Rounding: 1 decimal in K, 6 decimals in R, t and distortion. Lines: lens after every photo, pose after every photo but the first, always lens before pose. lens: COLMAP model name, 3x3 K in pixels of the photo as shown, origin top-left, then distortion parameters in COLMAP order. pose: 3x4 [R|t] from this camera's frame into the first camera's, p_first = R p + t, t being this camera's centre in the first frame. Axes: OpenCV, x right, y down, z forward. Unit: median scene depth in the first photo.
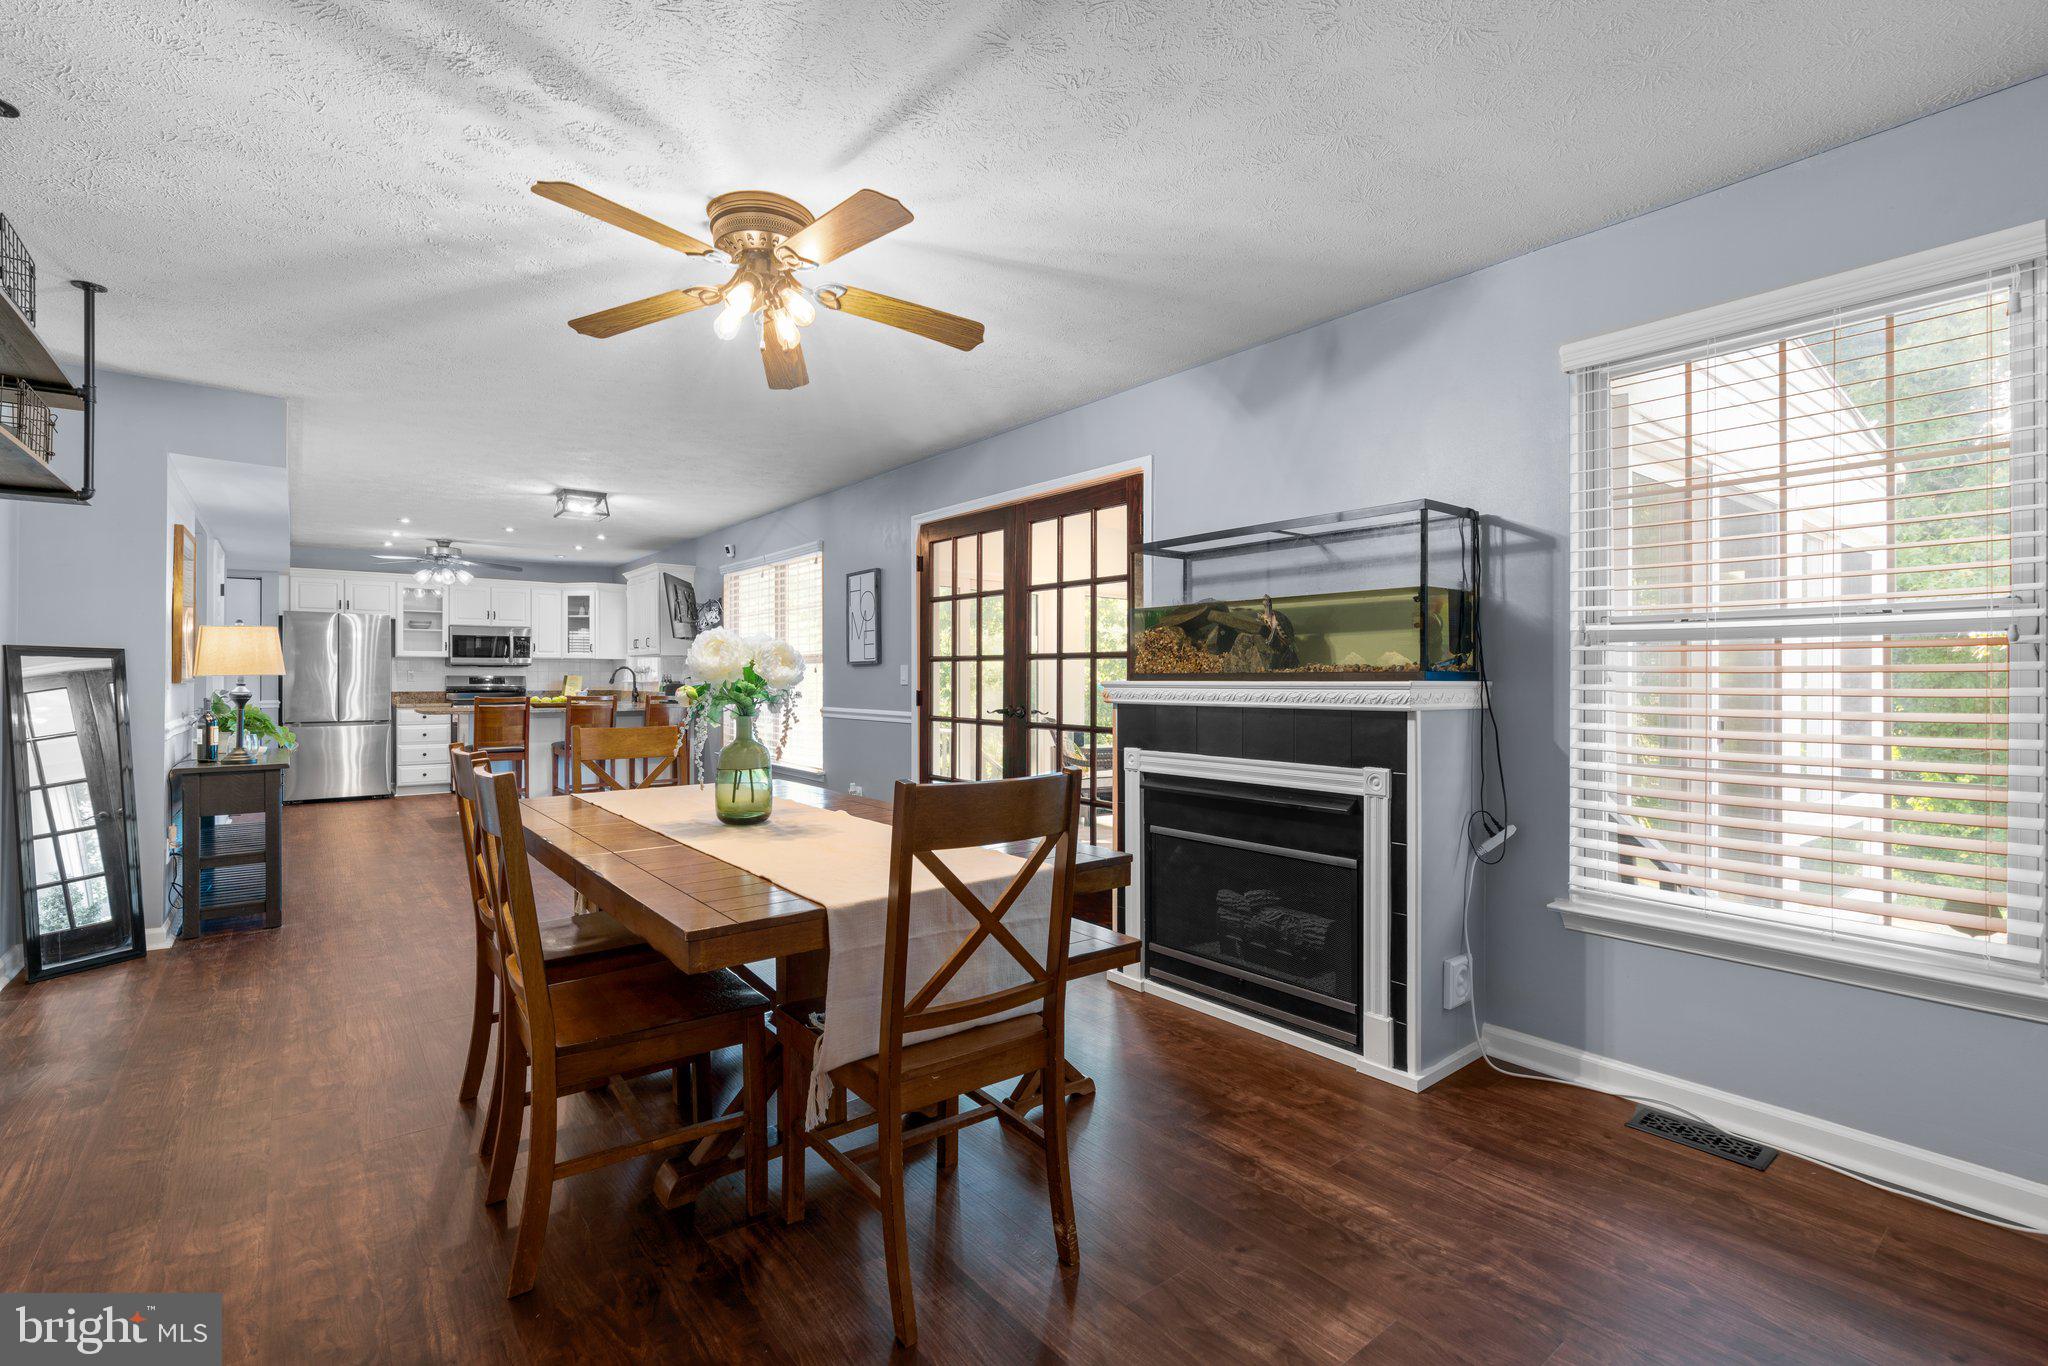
lens RADIAL K [[925.2, 0, 1017.0], [0, 925.2, 686.3], [0, 0, 1]] dist [-0.014096, 0.005471]
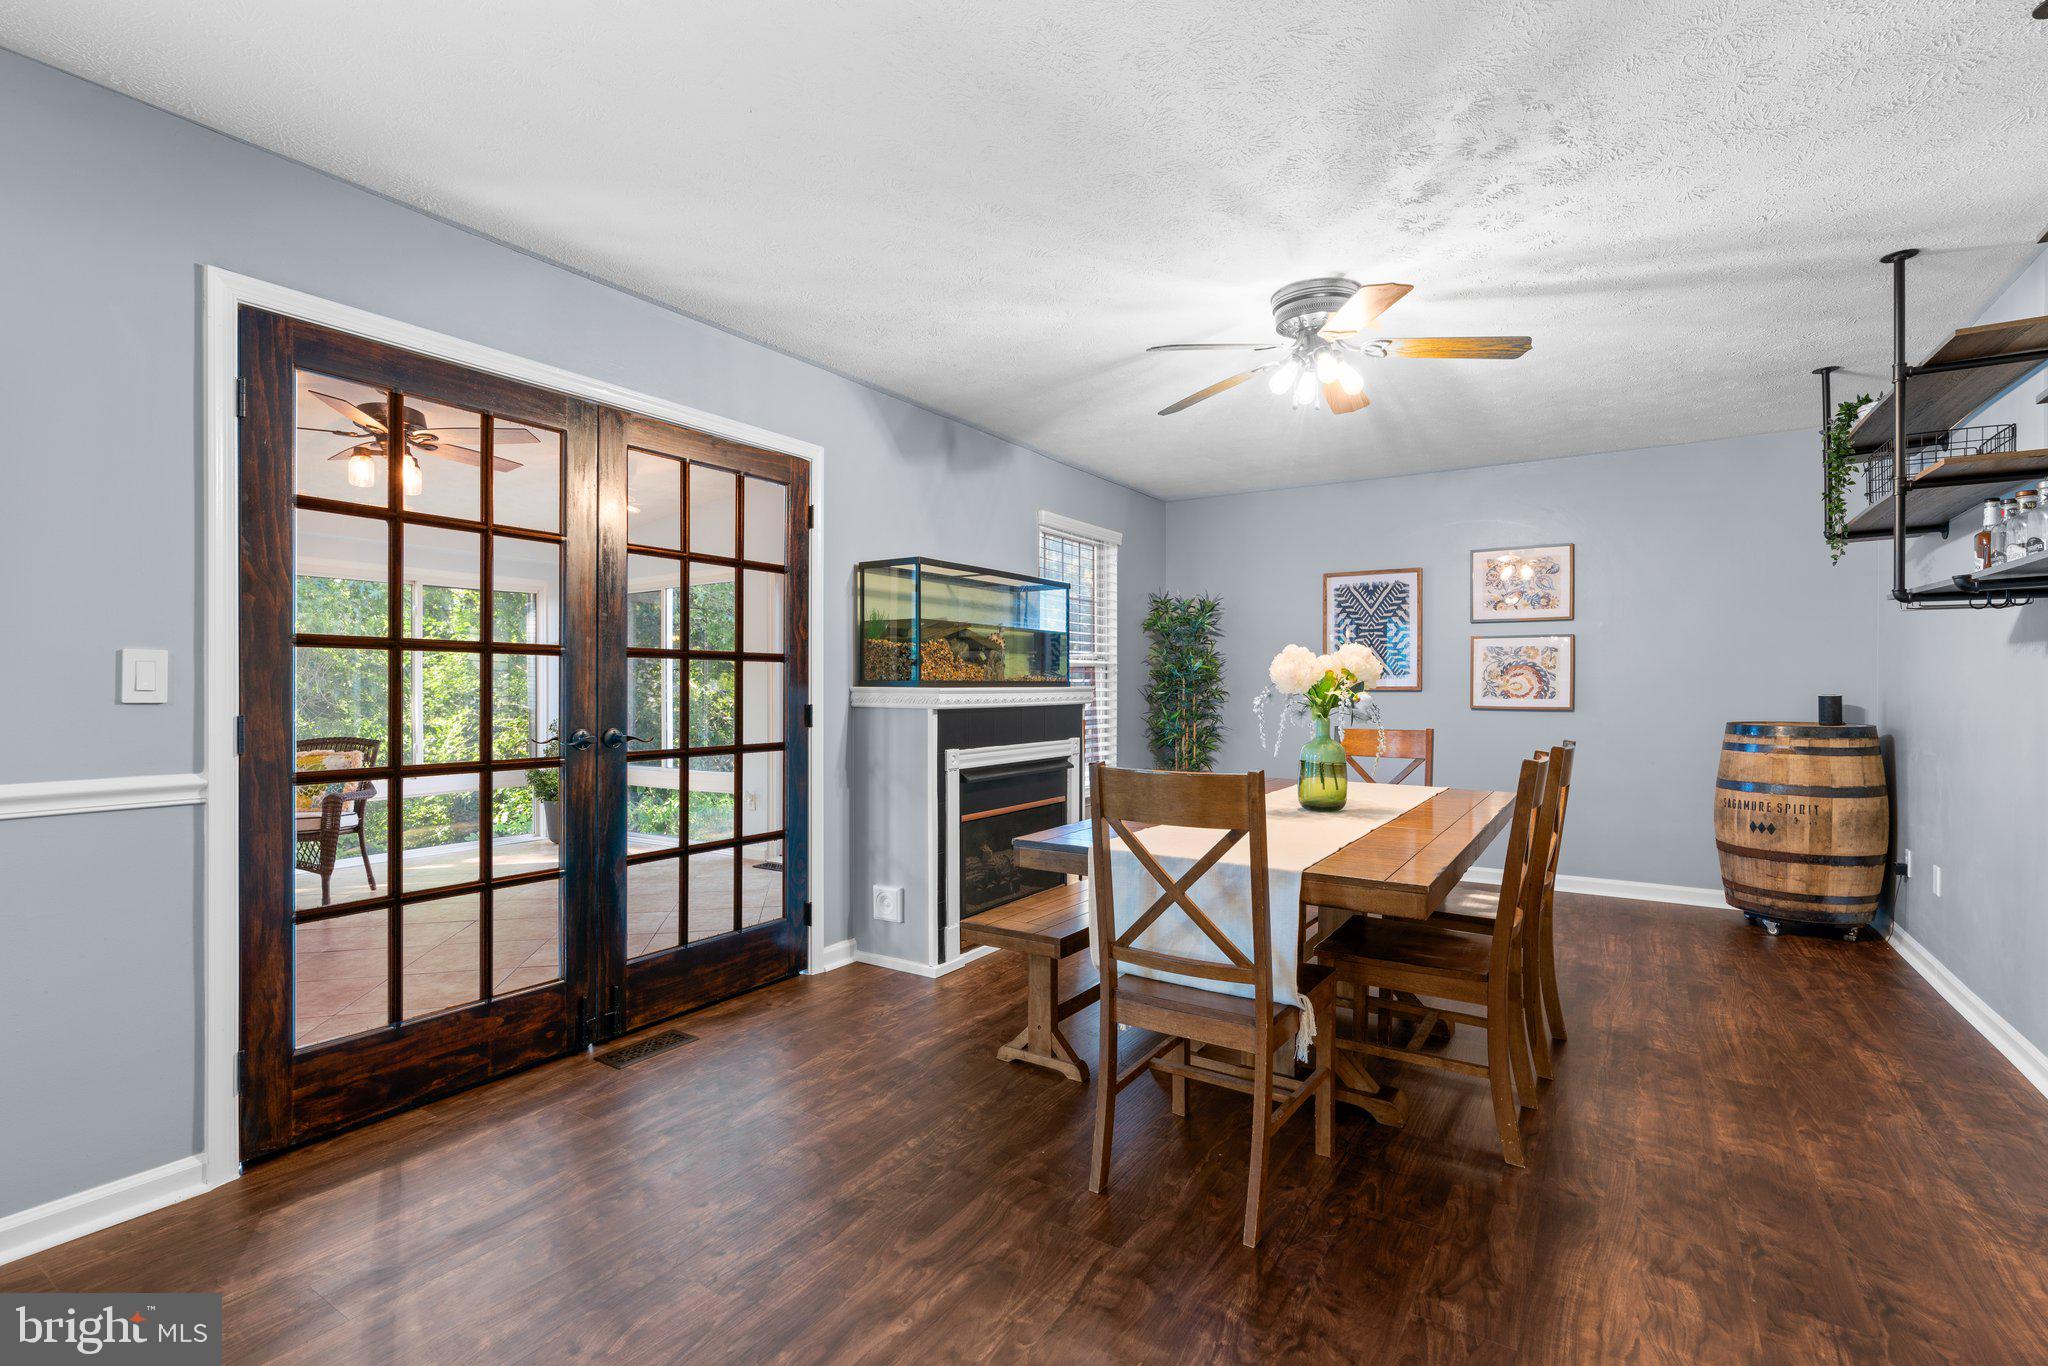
lens RADIAL K [[925.2, 0, 1033.1], [0, 925.2, 690.4], [0, 0, 1]] dist [-0.014096, 0.005471]
pose [[-0.329337, -0.009381, 0.944166, -0.924226], [0.002561, 0.999938, 0.010829, -0.014431], [-0.944209, 0.005984, -0.329293, 1.251911]]
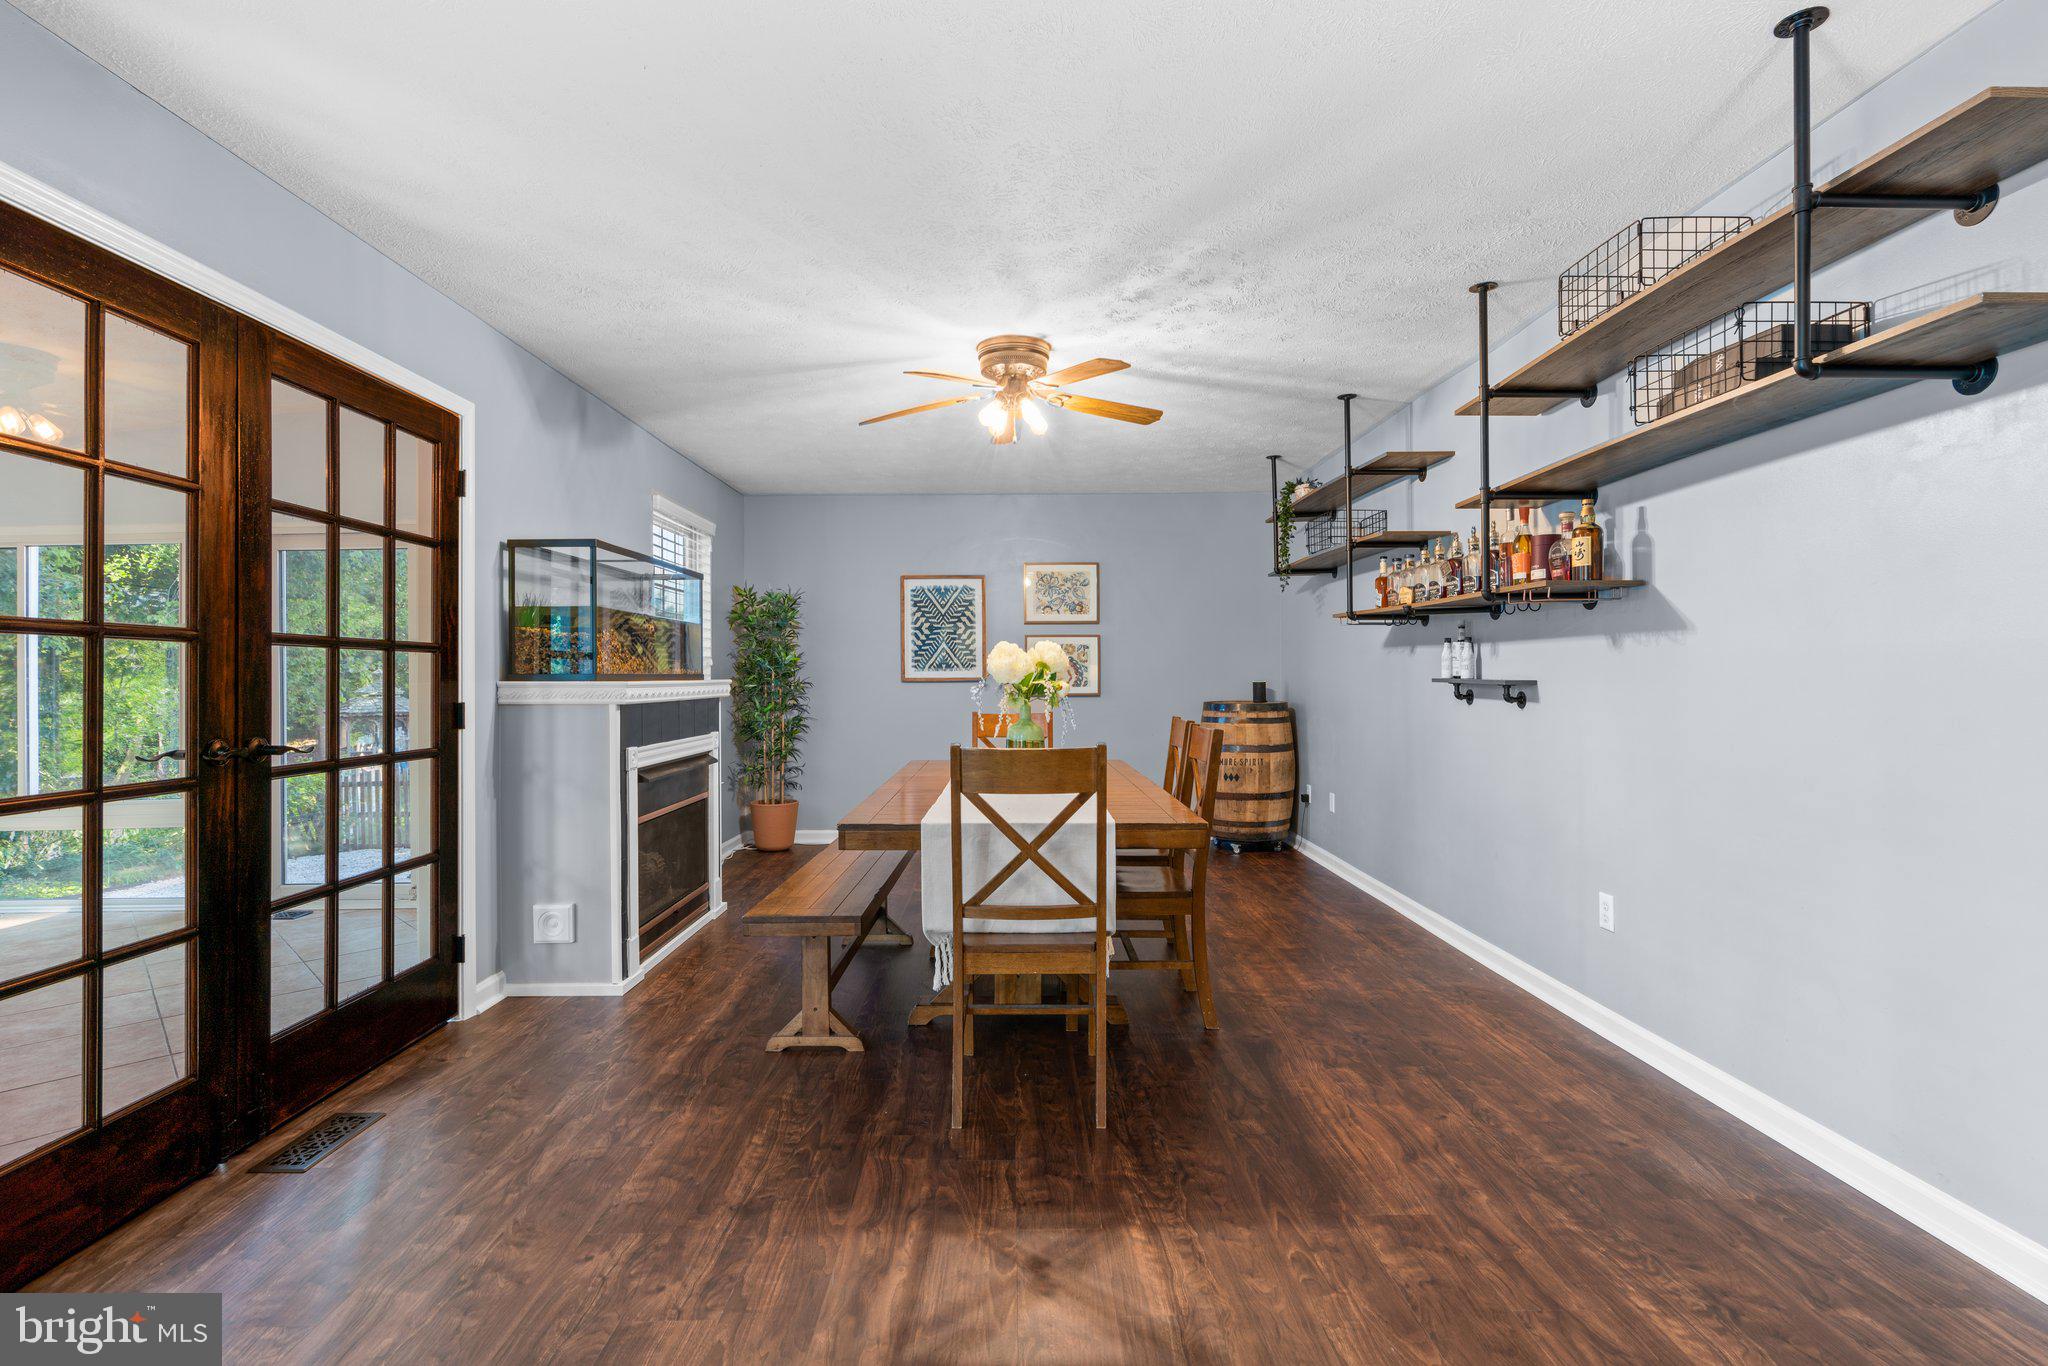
lens RADIAL K [[925.2, 0, 1012.9], [0, 925.2, 672.0], [0, 0, 1]] dist [-0.014096, 0.005471]
pose [[-0.793426, 0.004191, 0.608653, -0.816128], [0.006222, 0.999980, 0.001225, -0.015052], [-0.608635, 0.004759, -0.793436, 1.530108]]
